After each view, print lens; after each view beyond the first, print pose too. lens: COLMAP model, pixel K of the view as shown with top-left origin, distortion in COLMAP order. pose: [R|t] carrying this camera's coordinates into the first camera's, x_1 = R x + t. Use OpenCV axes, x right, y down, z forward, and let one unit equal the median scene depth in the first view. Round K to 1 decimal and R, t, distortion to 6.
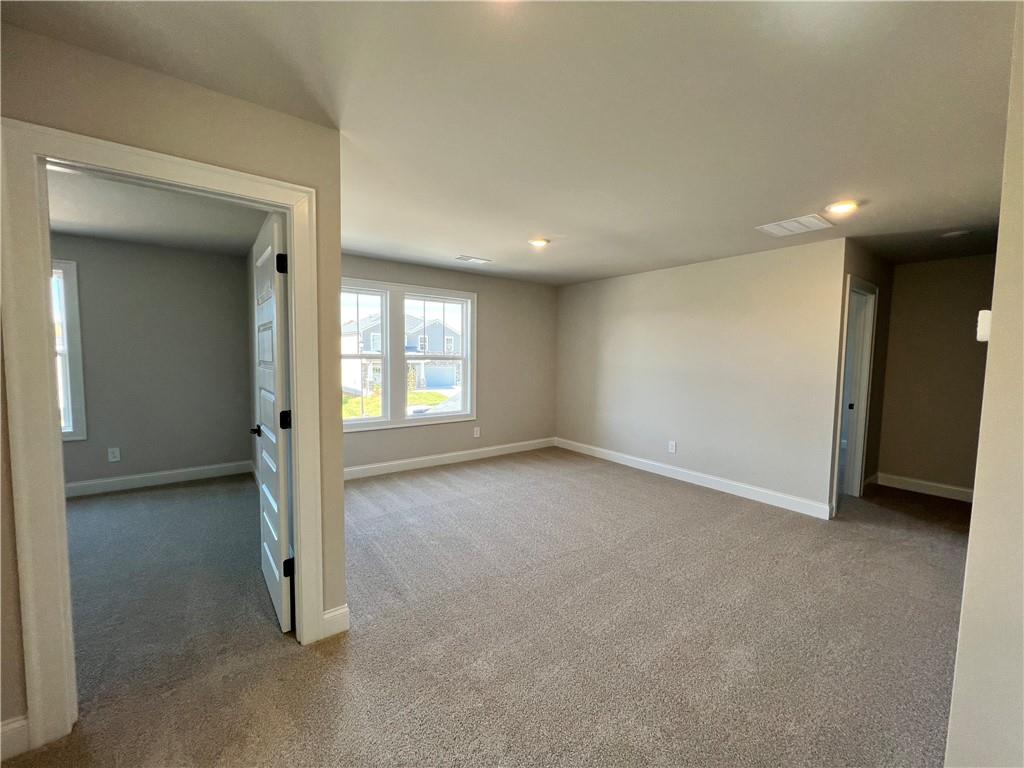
lens RADIAL K [[411.0, 0, 512.1], [0, 411.0, 384.5], [0, 0, 1]] dist [-0.001140, 0.000309]
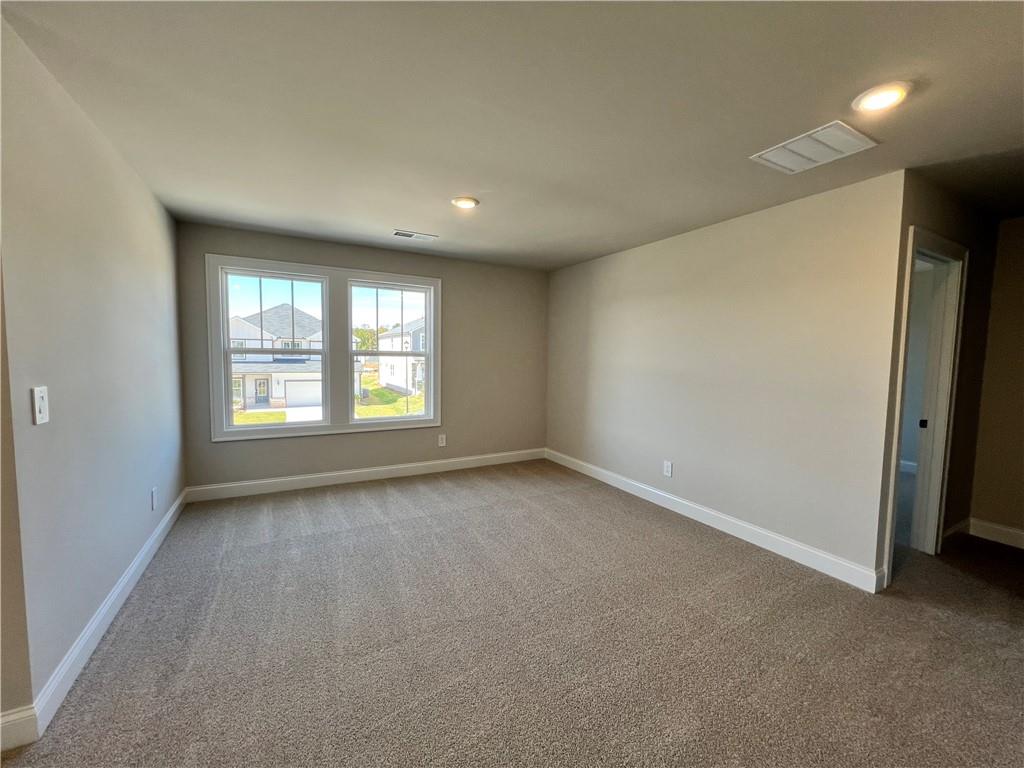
lens RADIAL K [[411.0, 0, 512.4], [0, 411.0, 383.9], [0, 0, 1]] dist [-0.001140, 0.000309]
pose [[0.990124, 0.012590, -0.139628, 0.213898], [-0.013190, 0.999907, -0.003375, -0.002031], [0.139573, 0.005184, 0.990198, 0.196734]]
